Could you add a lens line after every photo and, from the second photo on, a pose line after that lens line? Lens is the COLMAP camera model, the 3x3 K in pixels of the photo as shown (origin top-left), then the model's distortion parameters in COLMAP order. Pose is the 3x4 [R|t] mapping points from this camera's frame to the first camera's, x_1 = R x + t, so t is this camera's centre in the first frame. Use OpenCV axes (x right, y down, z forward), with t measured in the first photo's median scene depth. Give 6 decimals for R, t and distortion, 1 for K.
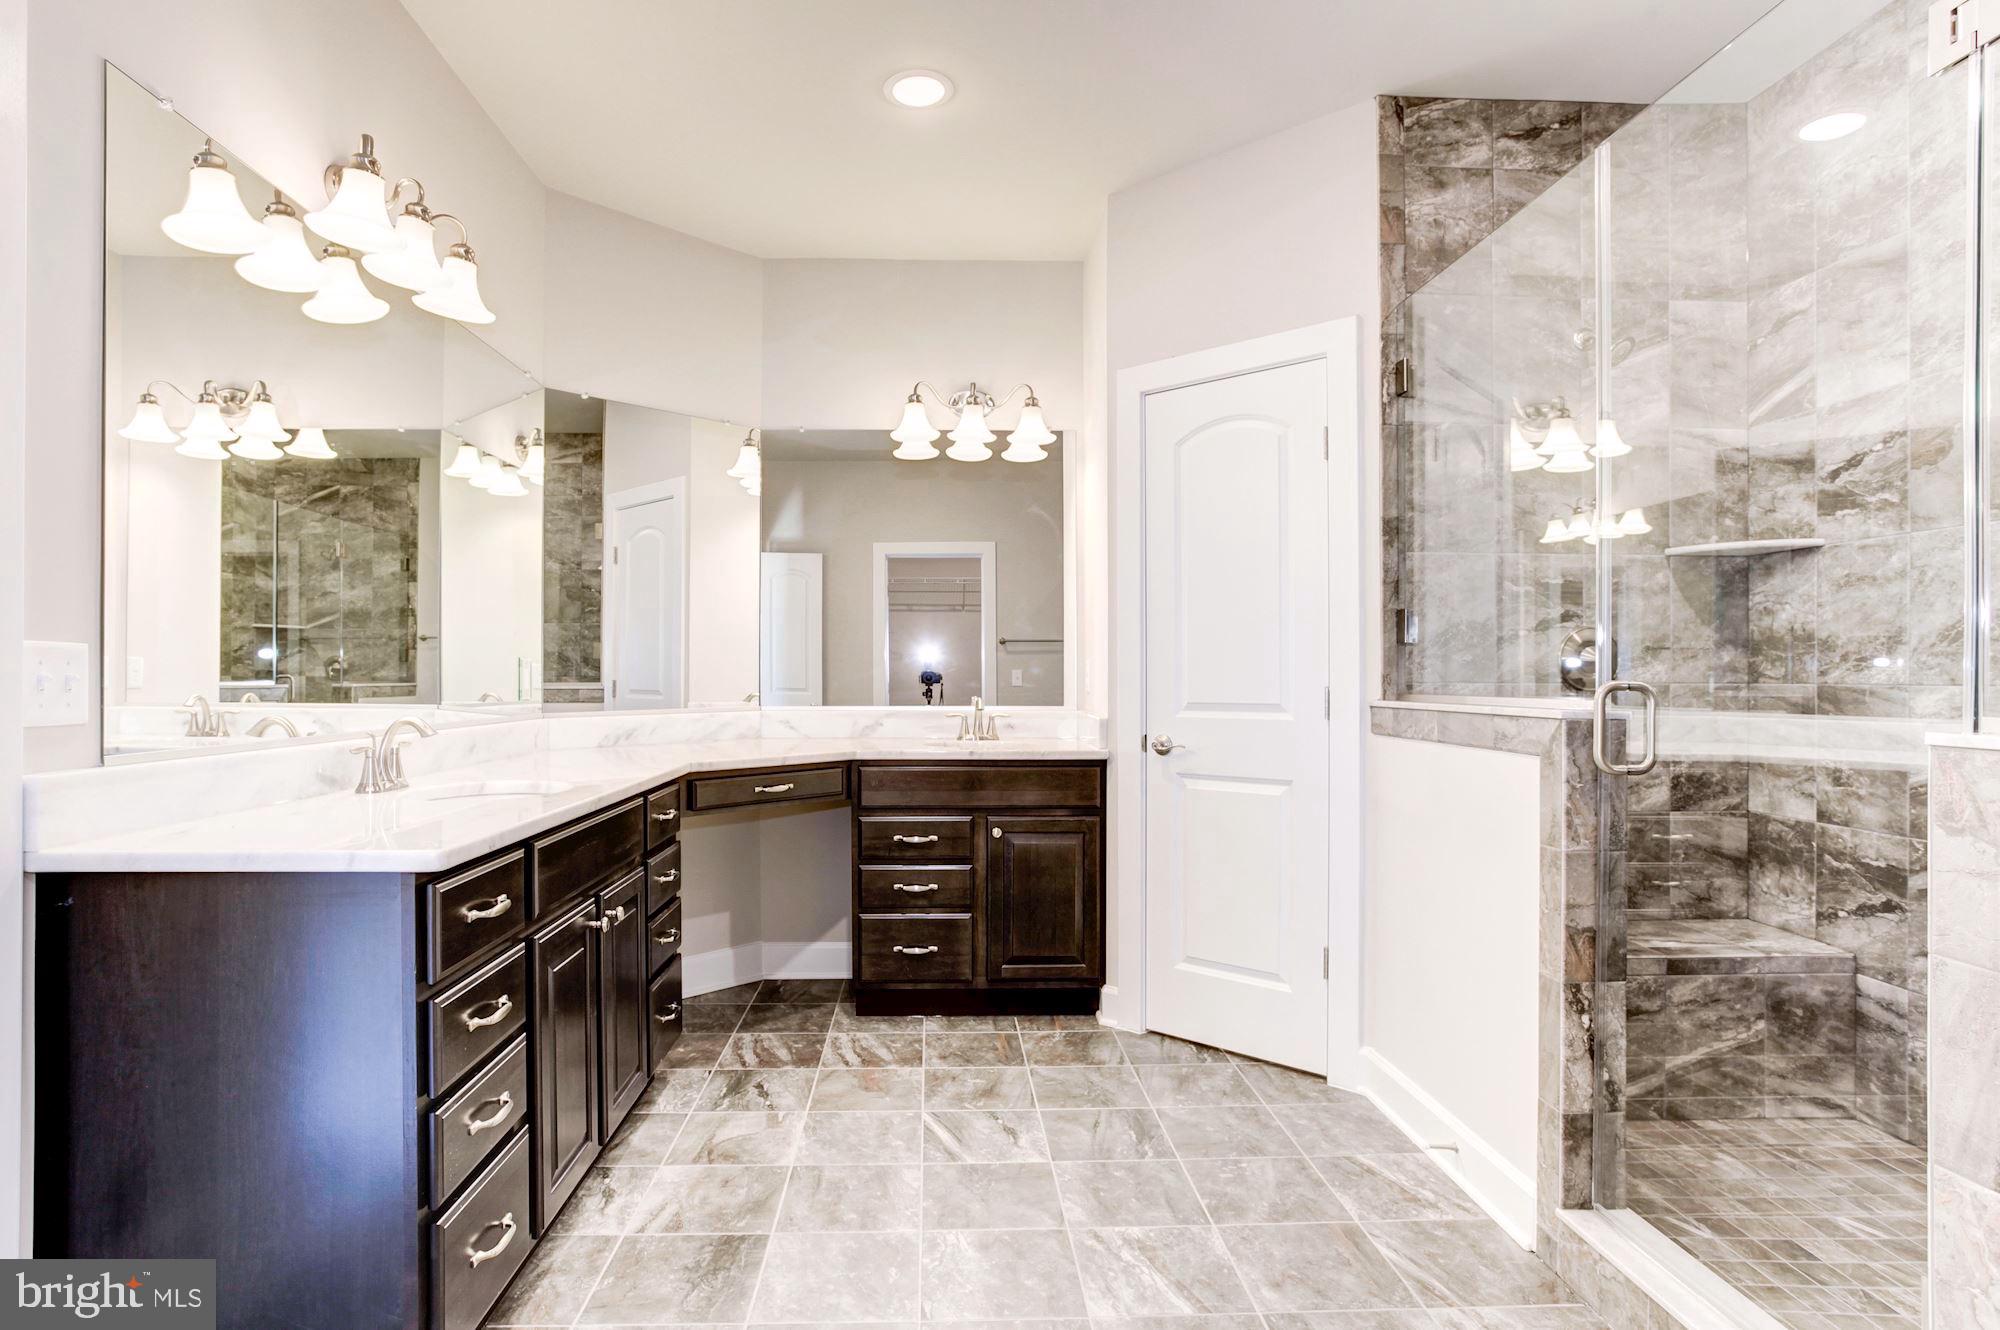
lens RADIAL K [[1010.1, 0, 1000.0], [0, 1010.1, 665.0], [0, 0, 1]] dist [-0.045690, 0.029954]
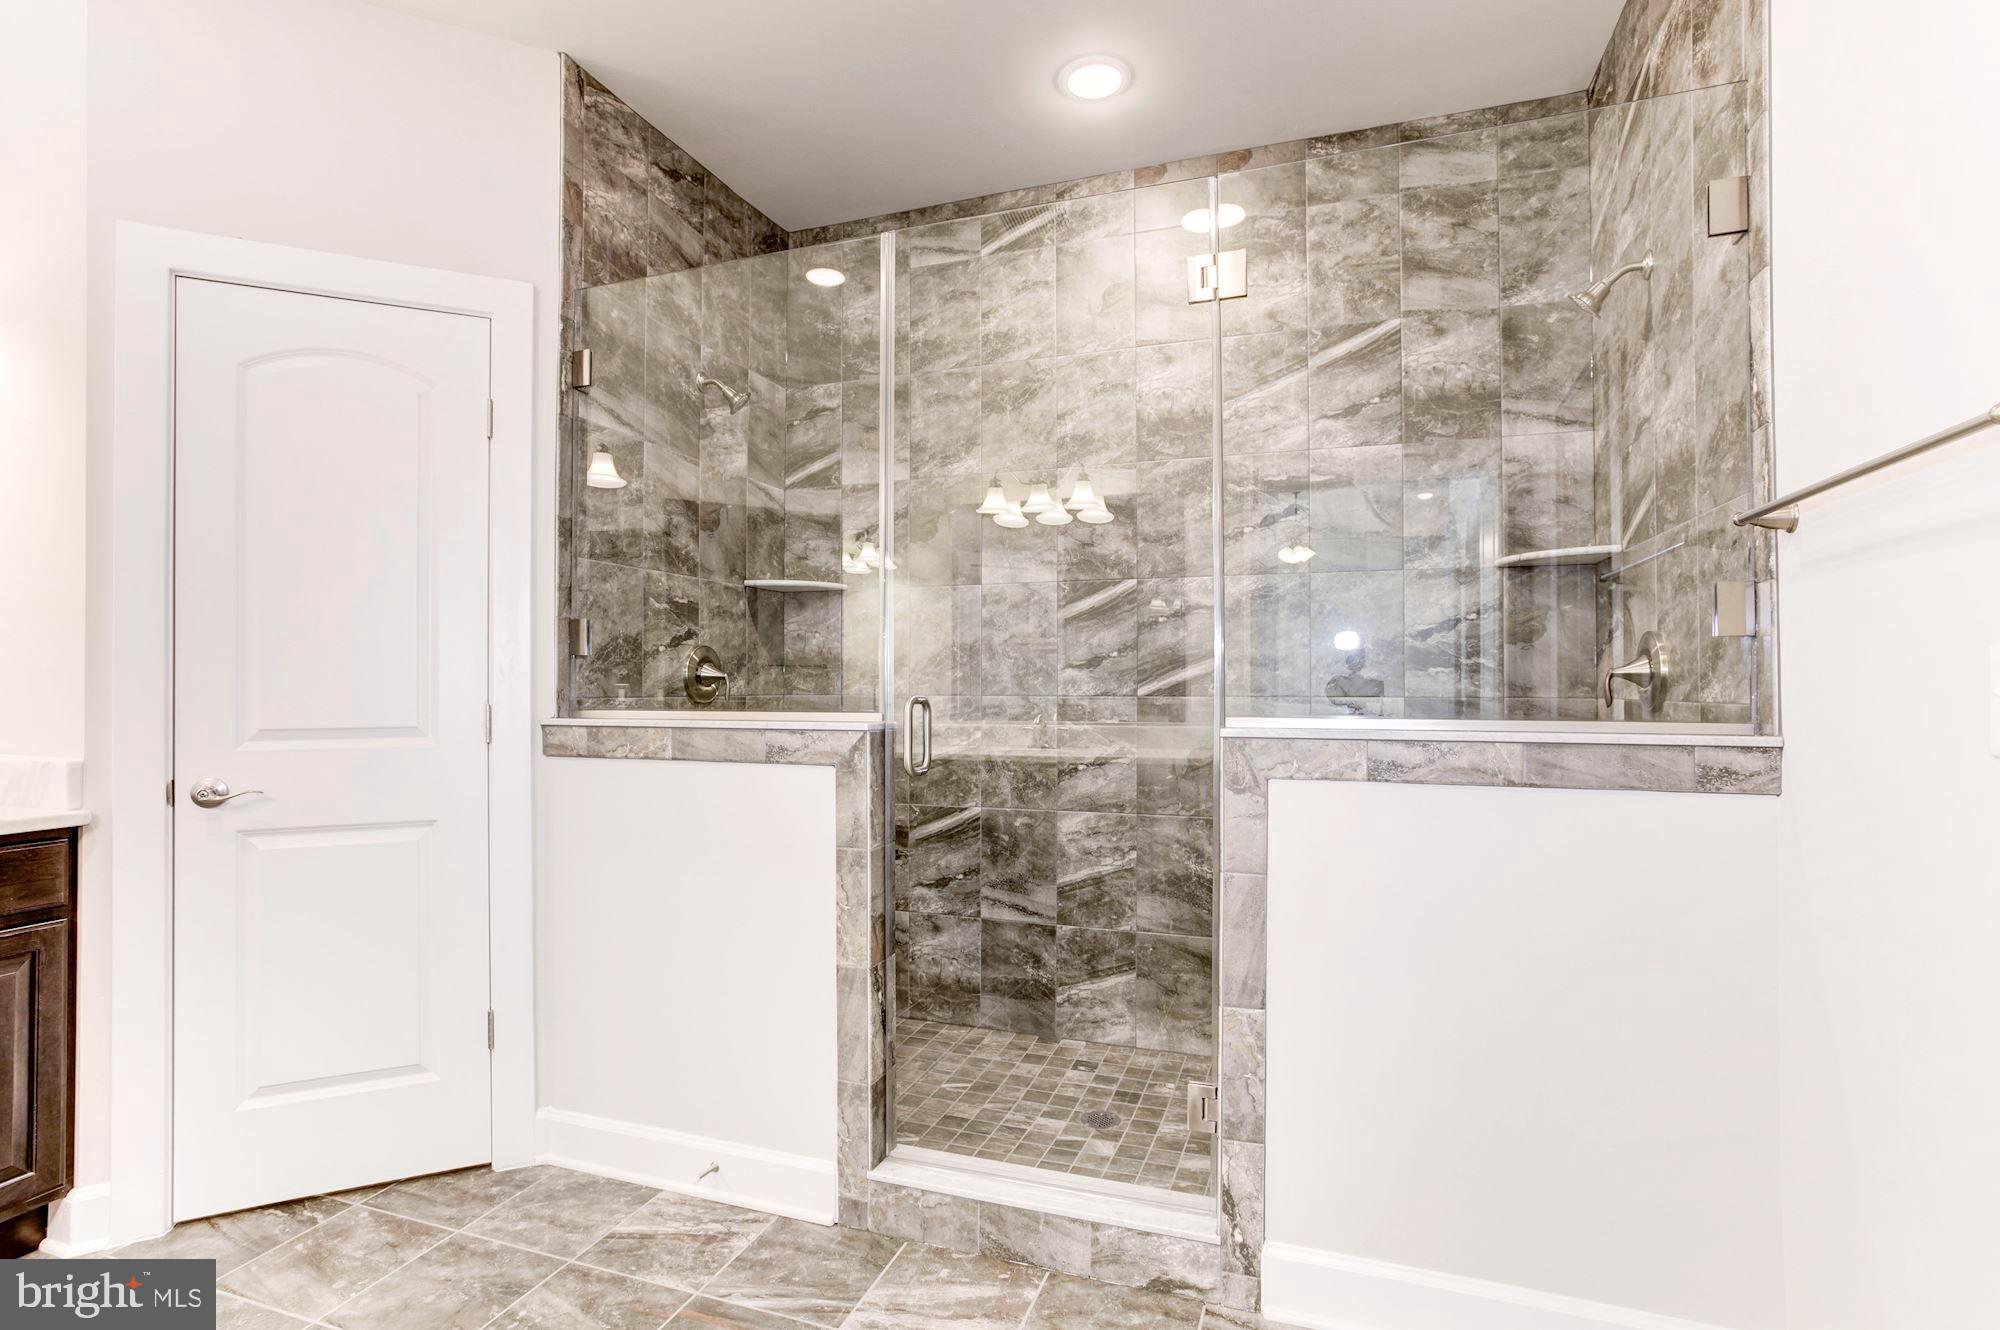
lens RADIAL K [[942.5, 0, 990.9], [0, 942.5, 671.9], [0, 0, 1]] dist [-0.055946, 0.034784]
pose [[0.419492, 0.010362, 0.907700, -0.214524], [-0.006449, 0.999944, -0.008434, -0.002016], [-0.907736, -0.002316, 0.419535, 0.288661]]
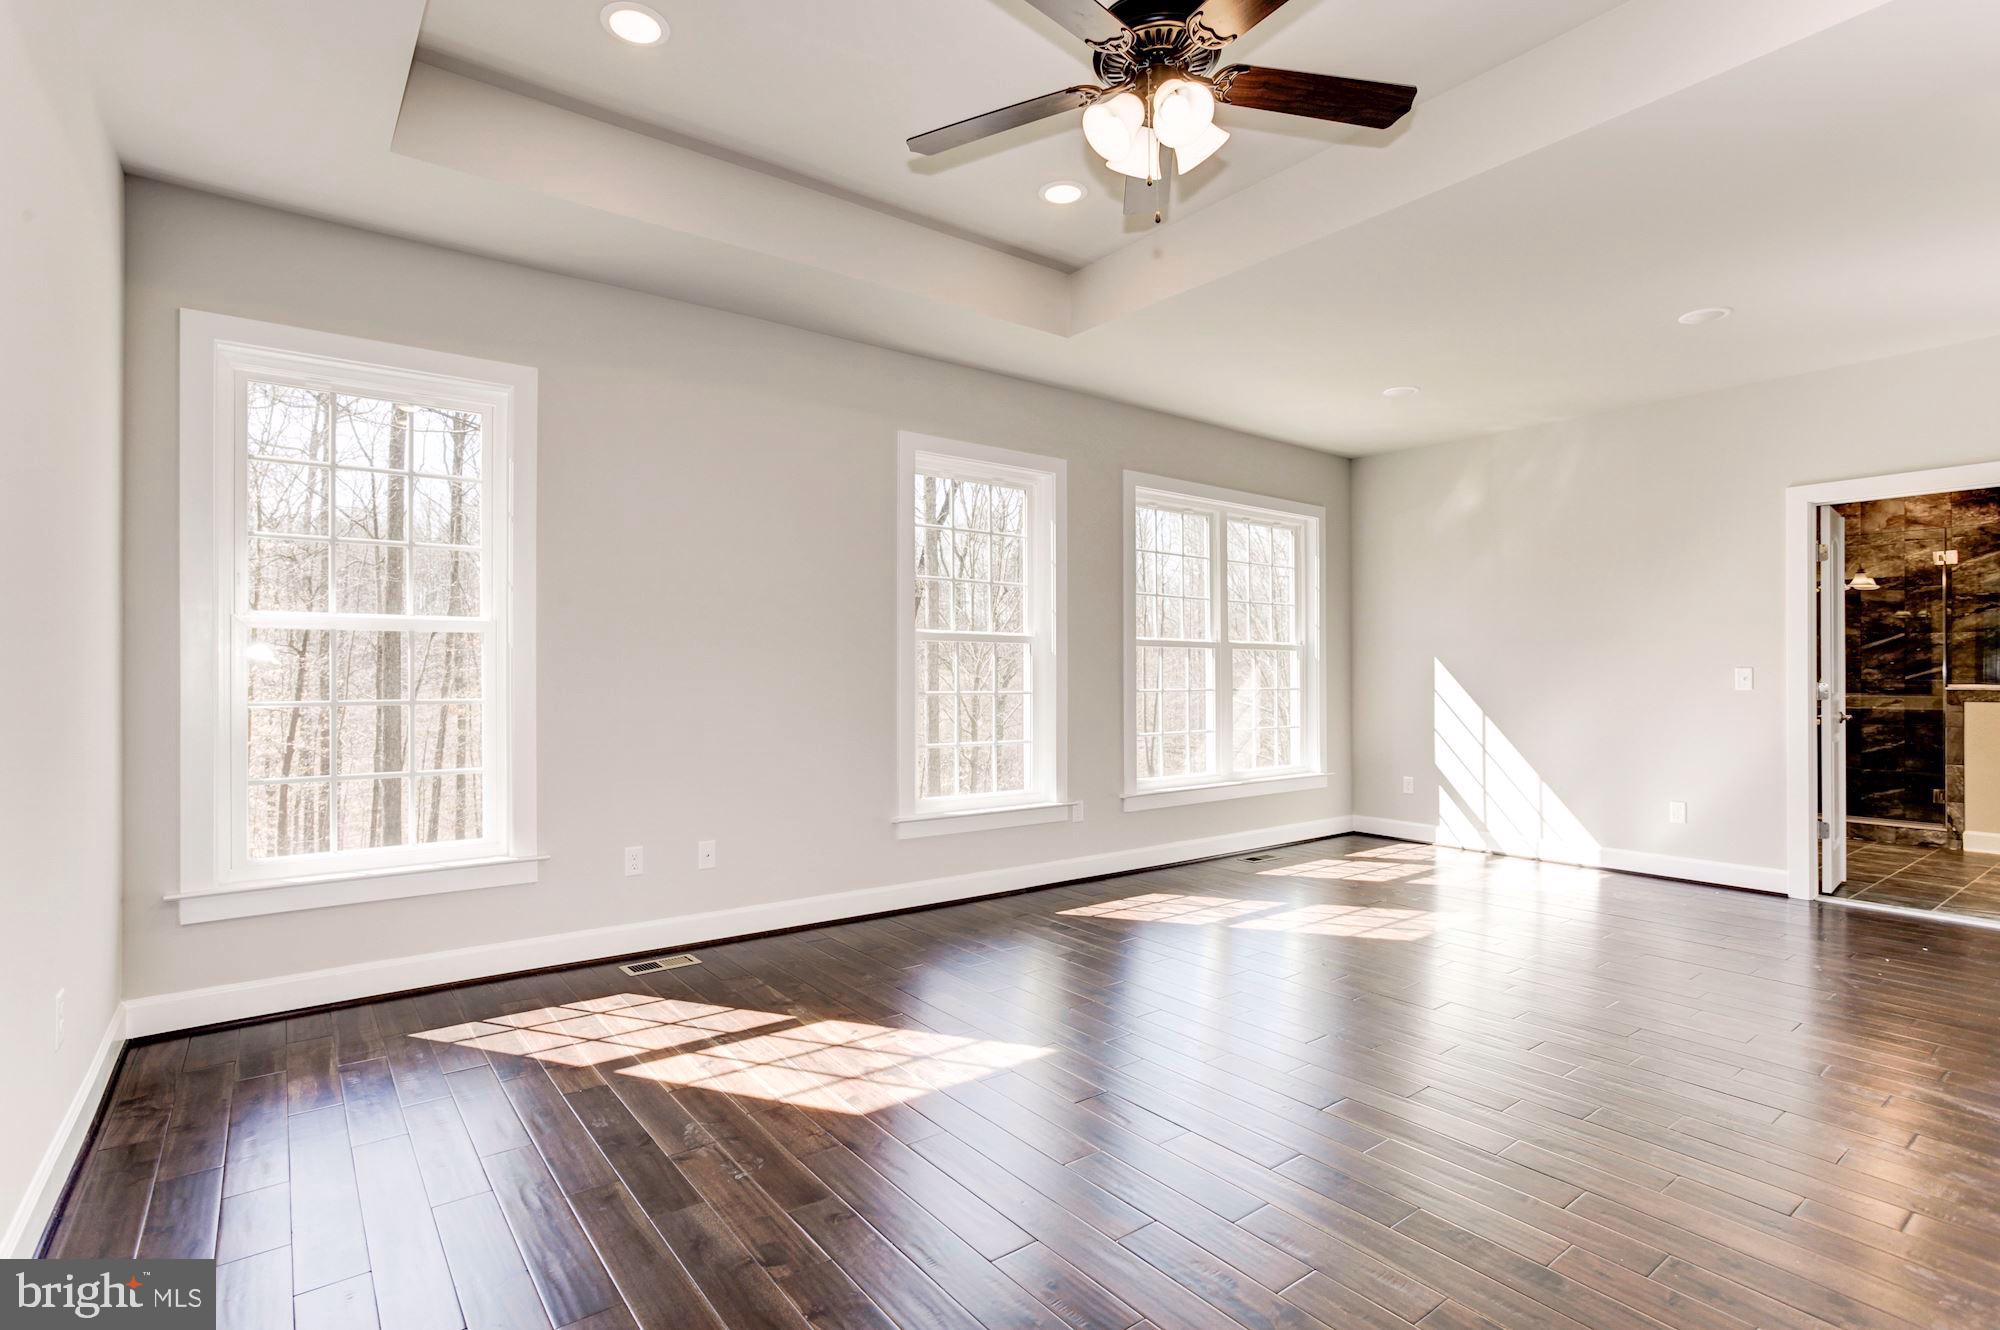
lens RADIAL K [[963.3, 0, 990.2], [0, 963.3, 664.9], [0, 0, 1]] dist [-0.039111, 0.025192]
pose [[0.845868, 0.001476, 0.533391, -2.650152], [-0.004237, 0.999983, 0.003953, -0.024256], [-0.533376, -0.005604, 0.845860, -0.272766]]
